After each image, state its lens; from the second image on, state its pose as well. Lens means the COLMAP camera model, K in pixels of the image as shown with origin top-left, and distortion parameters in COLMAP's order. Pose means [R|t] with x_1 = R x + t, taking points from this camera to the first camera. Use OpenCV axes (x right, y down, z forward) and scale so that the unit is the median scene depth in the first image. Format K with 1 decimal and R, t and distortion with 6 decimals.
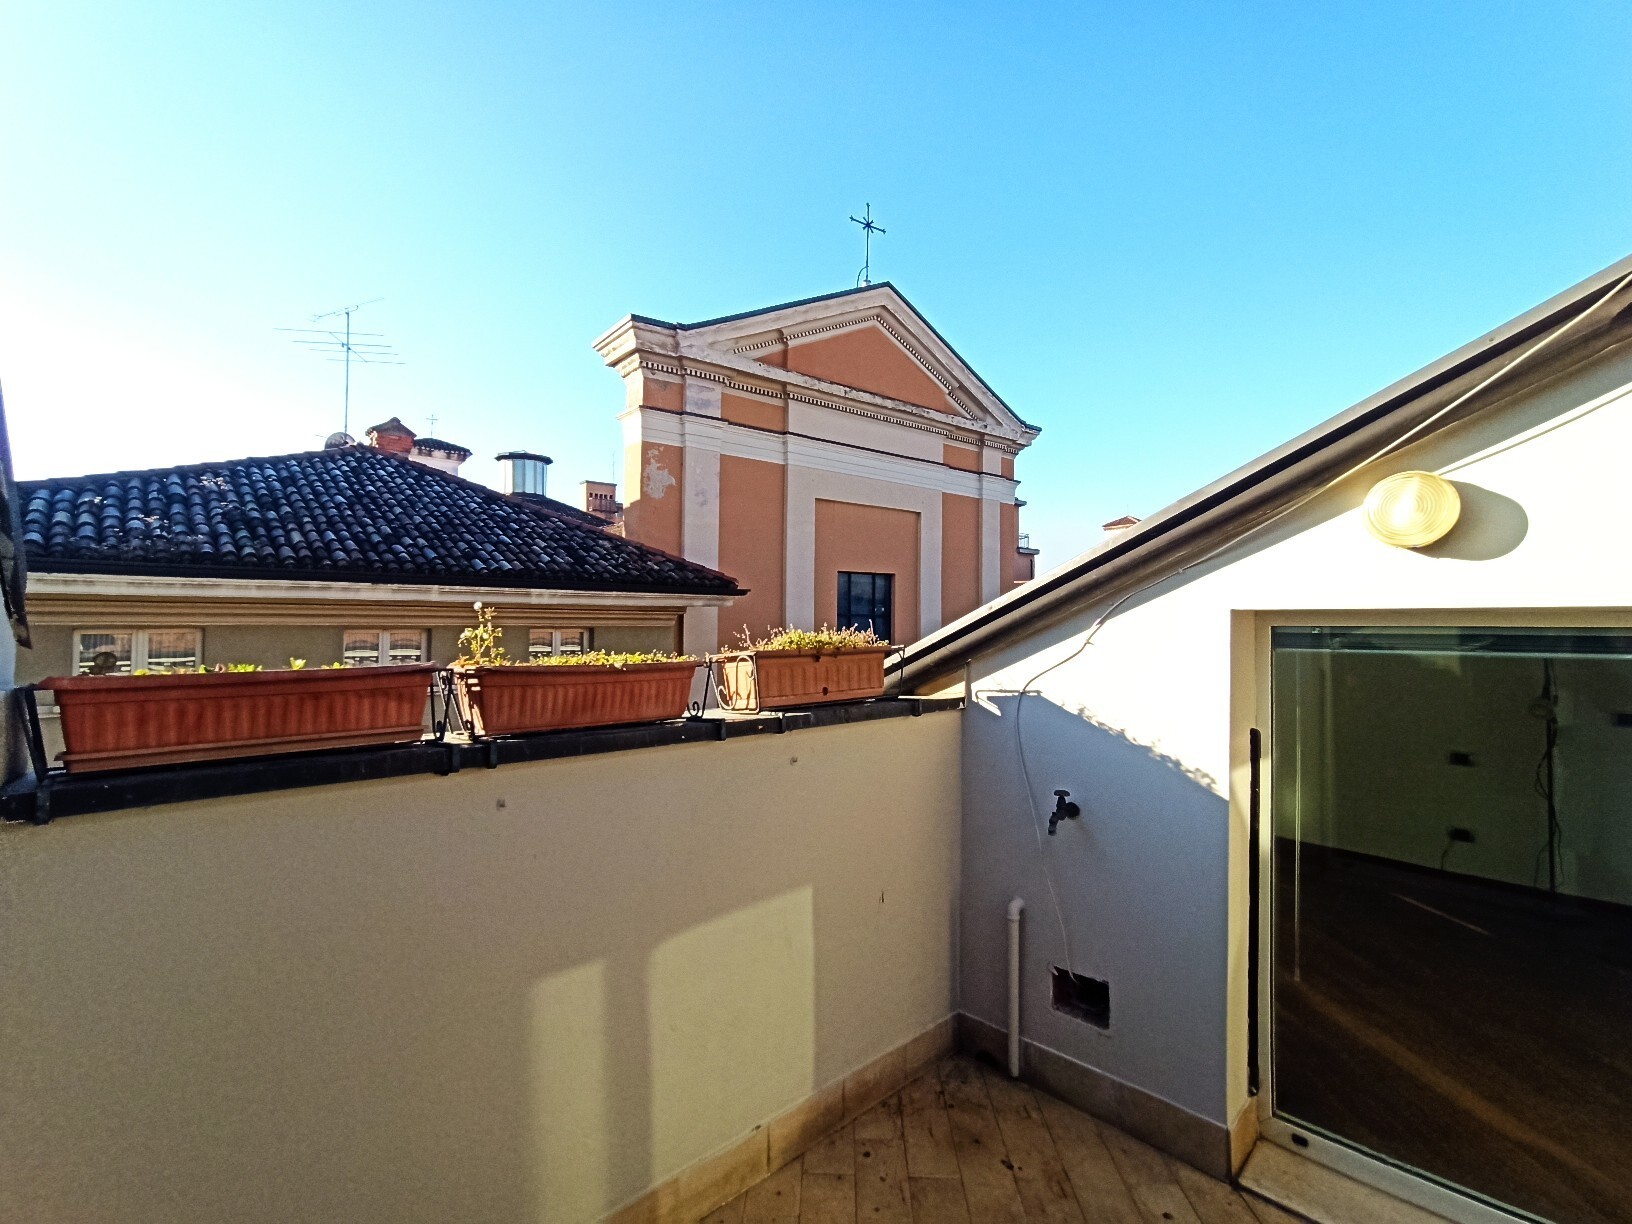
lens RADIAL K [[751.7, 0, 813.0], [0, 751.7, 611.6], [0, 0, 1]] dist [-0.049982, 0.032094]
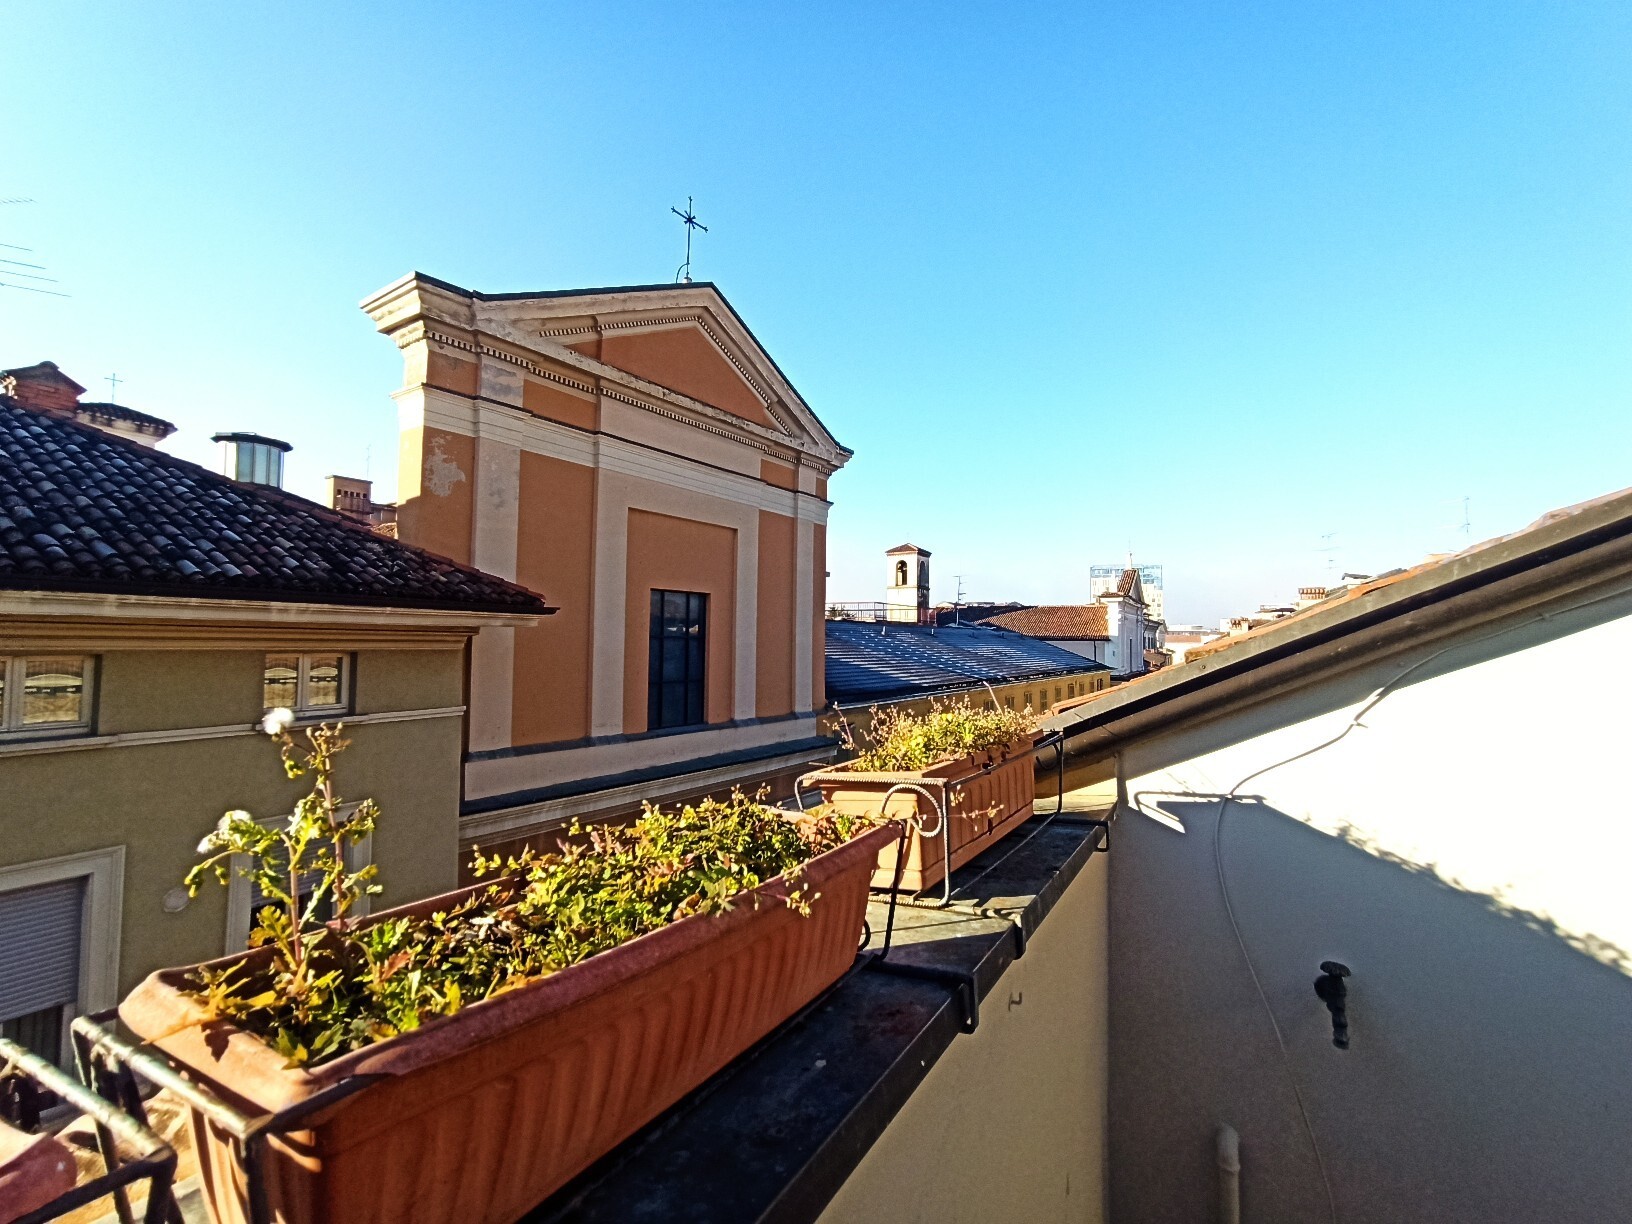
lens RADIAL K [[751.7, 0, 813.0], [0, 751.7, 611.6], [0, 0, 1]] dist [-0.049982, 0.032094]
pose [[0.958406, 0.018809, 0.284787, -0.044357], [-0.011857, 0.999589, -0.026116, -0.005544], [-0.285161, 0.021653, 0.958235, 0.089469]]
